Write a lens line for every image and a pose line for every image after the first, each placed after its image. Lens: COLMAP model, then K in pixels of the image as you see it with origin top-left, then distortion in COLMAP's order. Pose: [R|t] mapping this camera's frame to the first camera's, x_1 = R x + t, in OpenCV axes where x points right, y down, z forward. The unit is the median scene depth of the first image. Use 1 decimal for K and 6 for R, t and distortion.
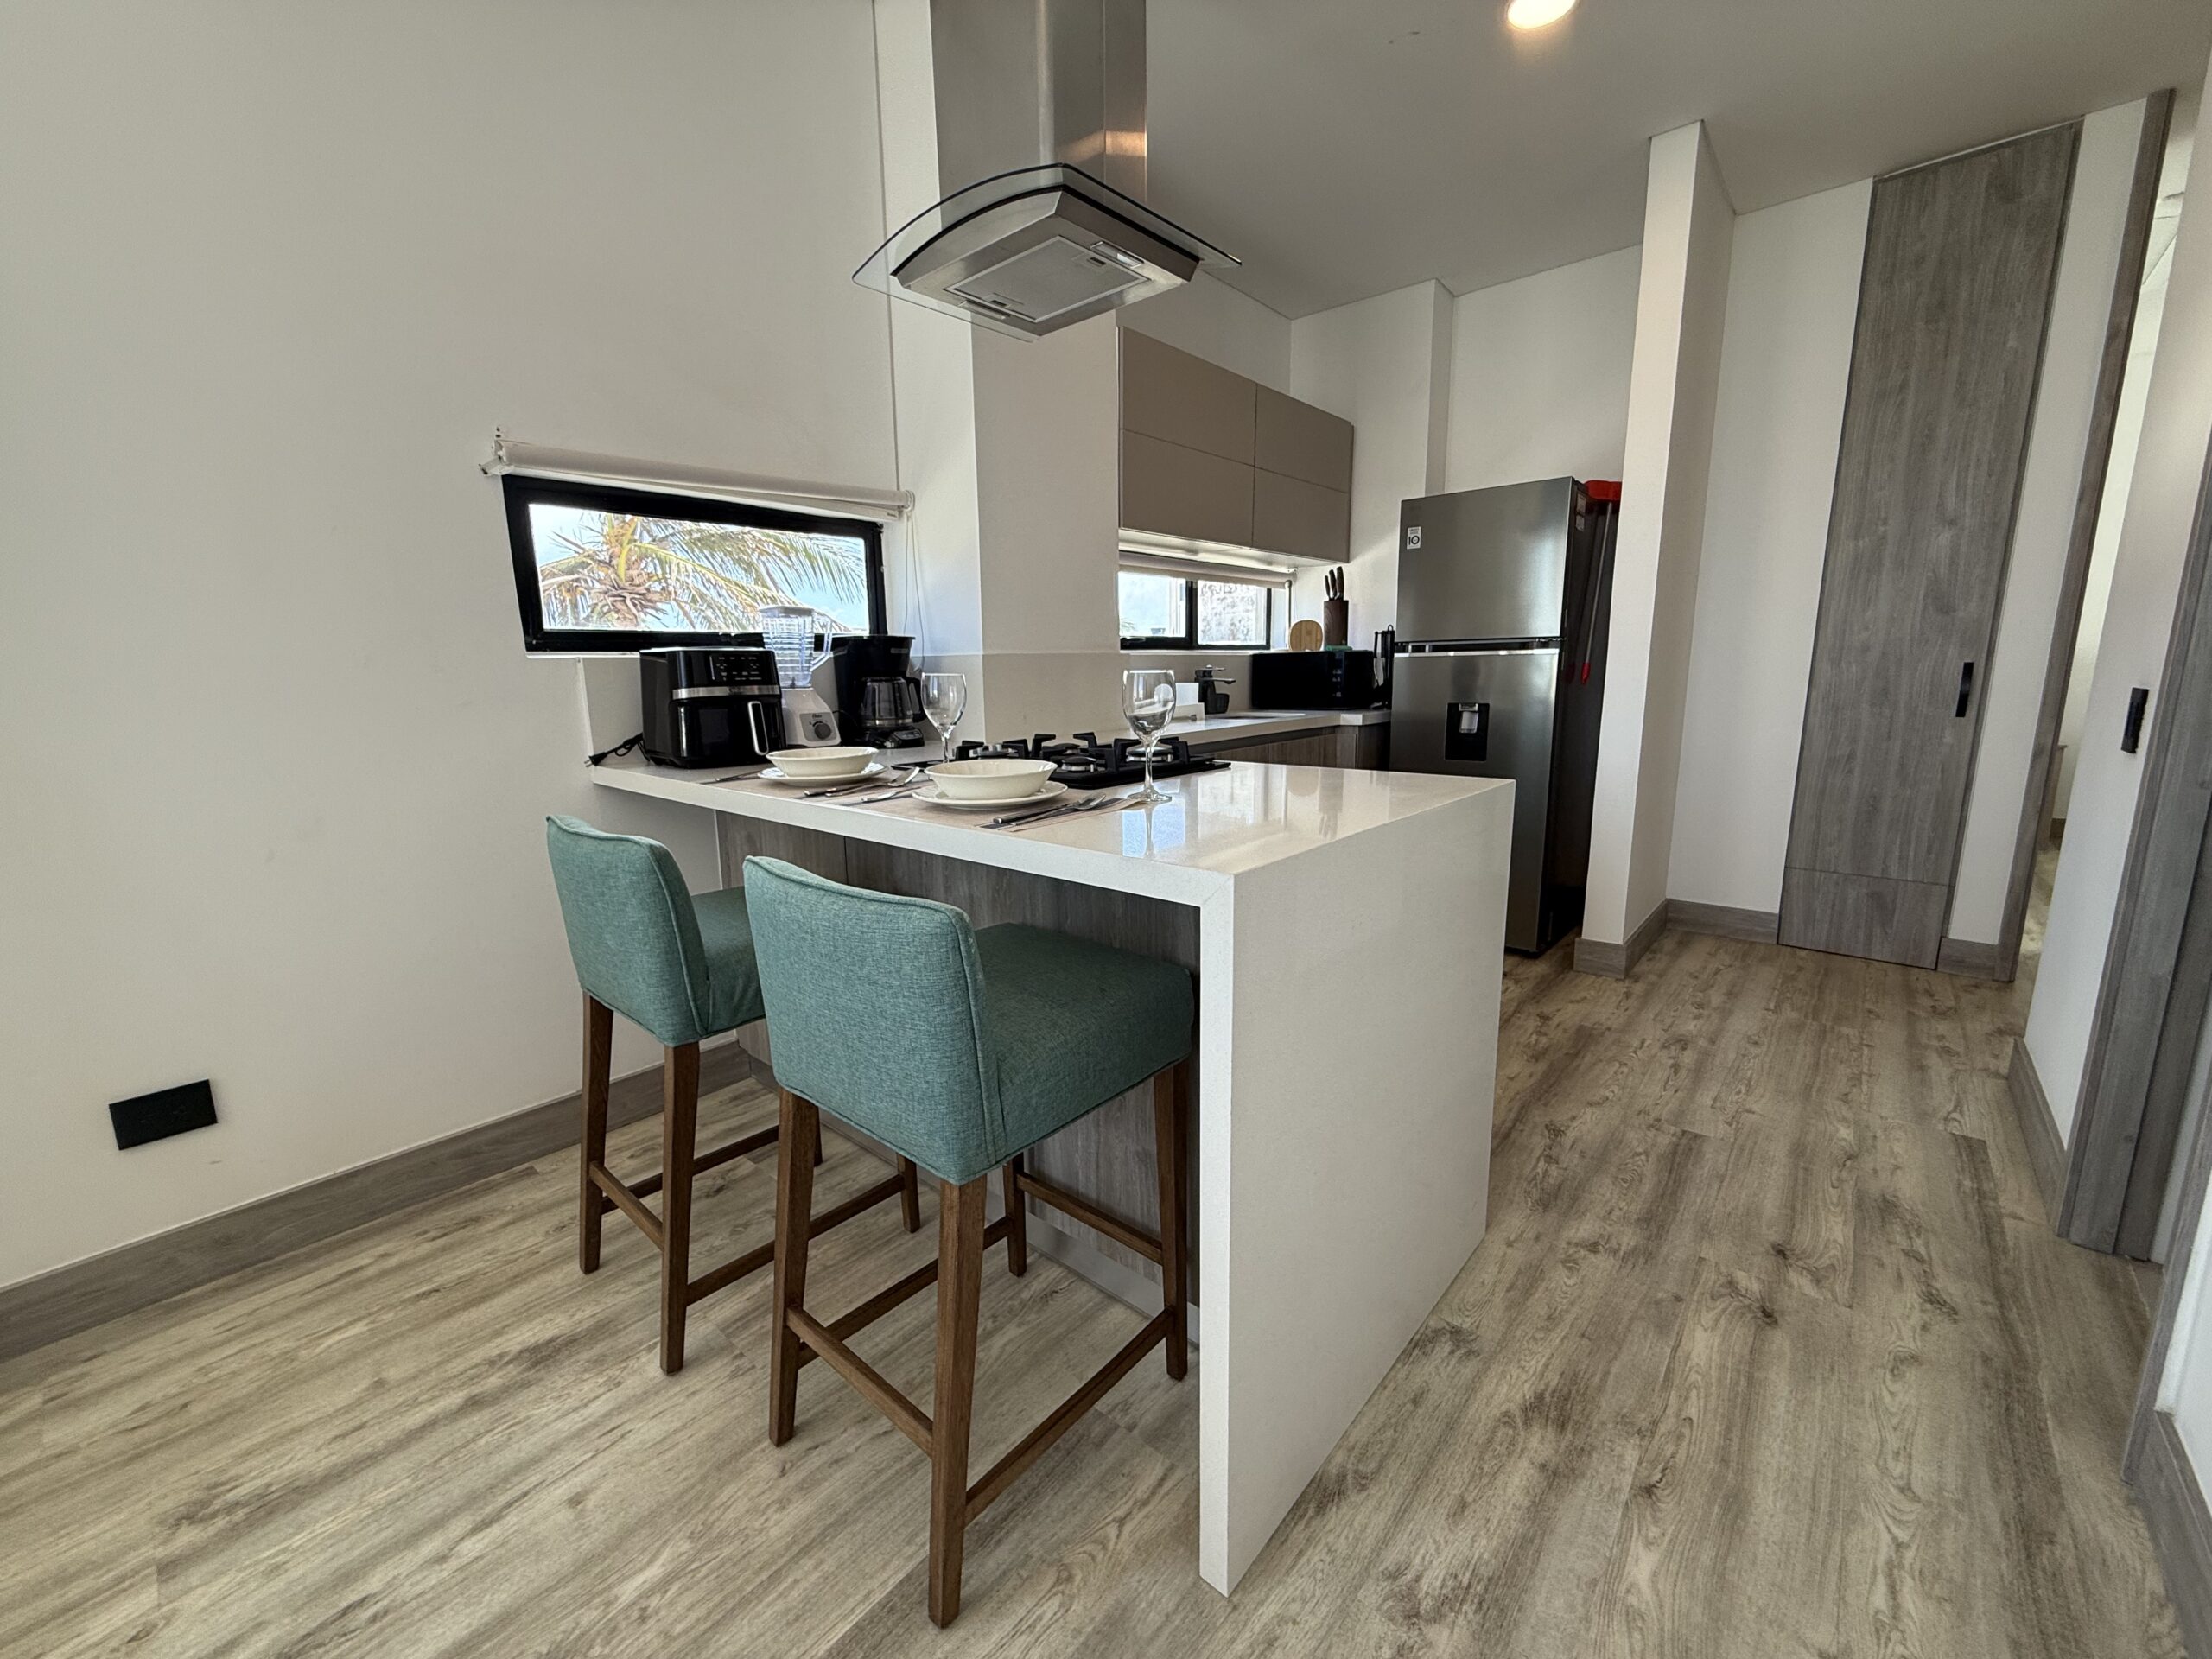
lens RADIAL K [[876.4, 0, 1100.1], [0, 876.4, 826.5], [0, 0, 1]] dist [-0.000532, 0.000439]
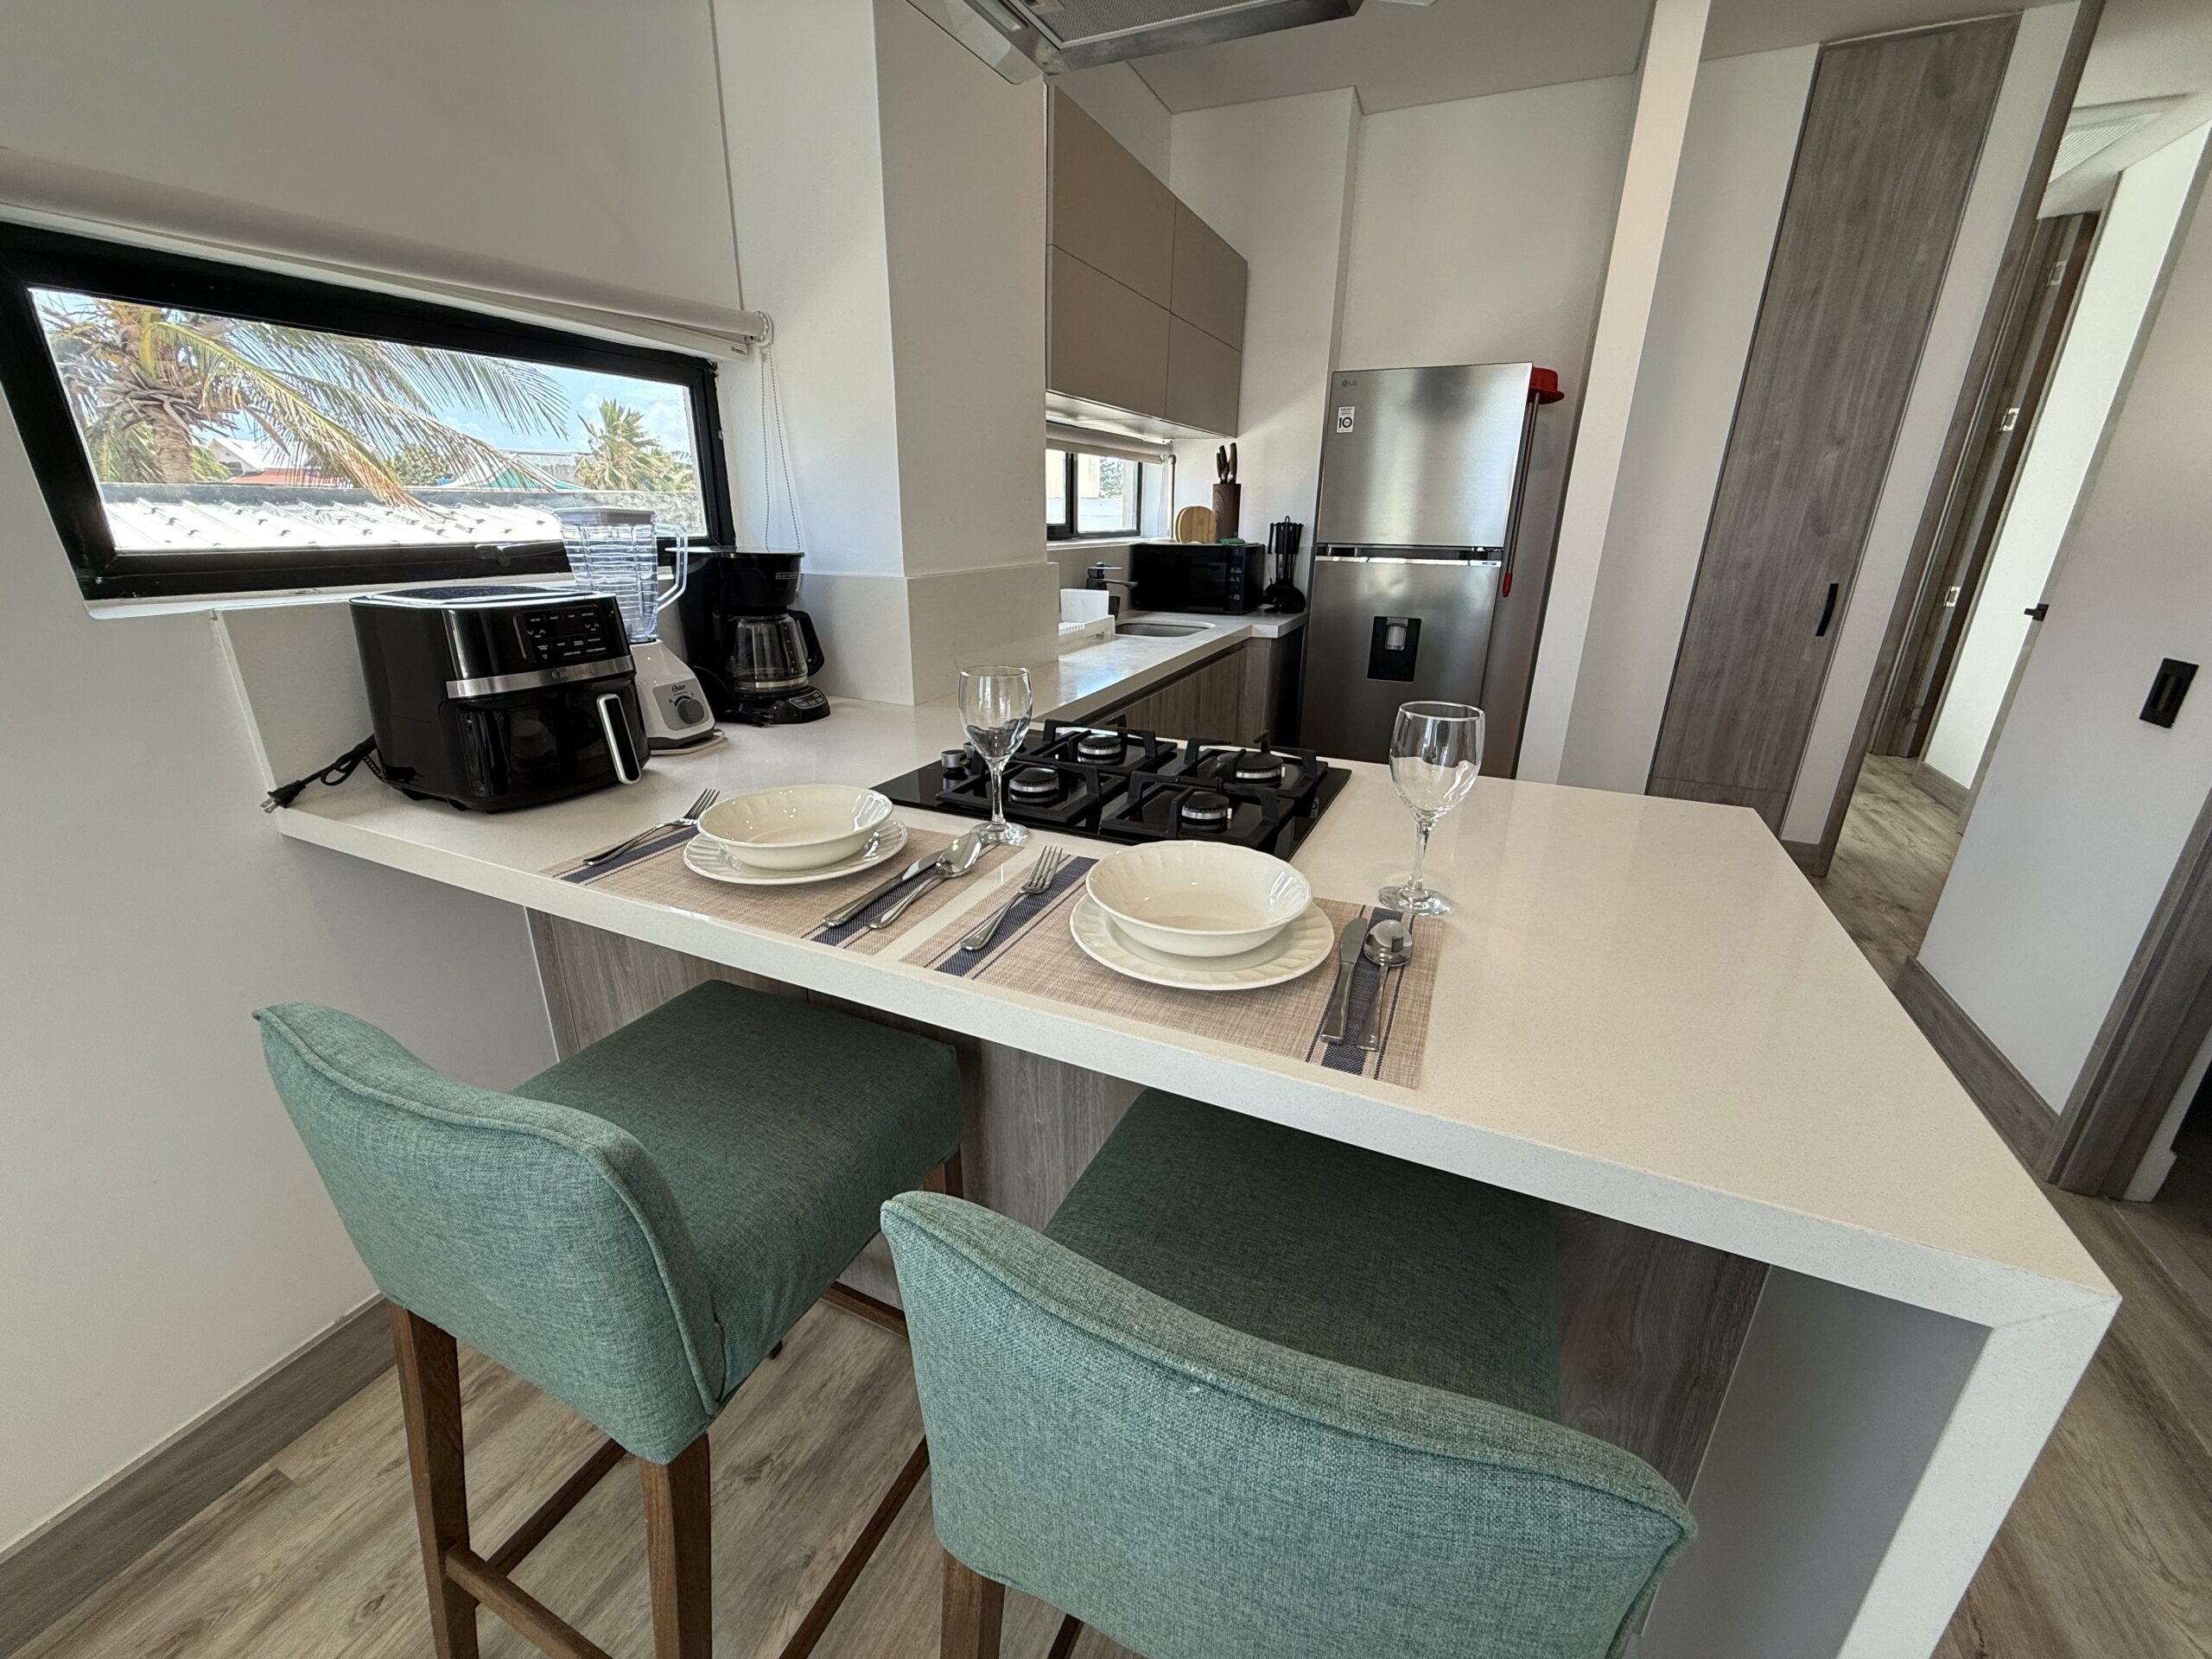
lens RADIAL K [[878.8, 0, 1100.1], [0, 878.8, 824.7], [0, 0, 1]] dist [-0.001512, 0.000305]
pose [[0.956240, -0.069137, 0.284298, -0.166827], [0.022396, 0.986126, 0.164481, -0.096512], [-0.291725, -0.150917, 0.944521, 0.223092]]
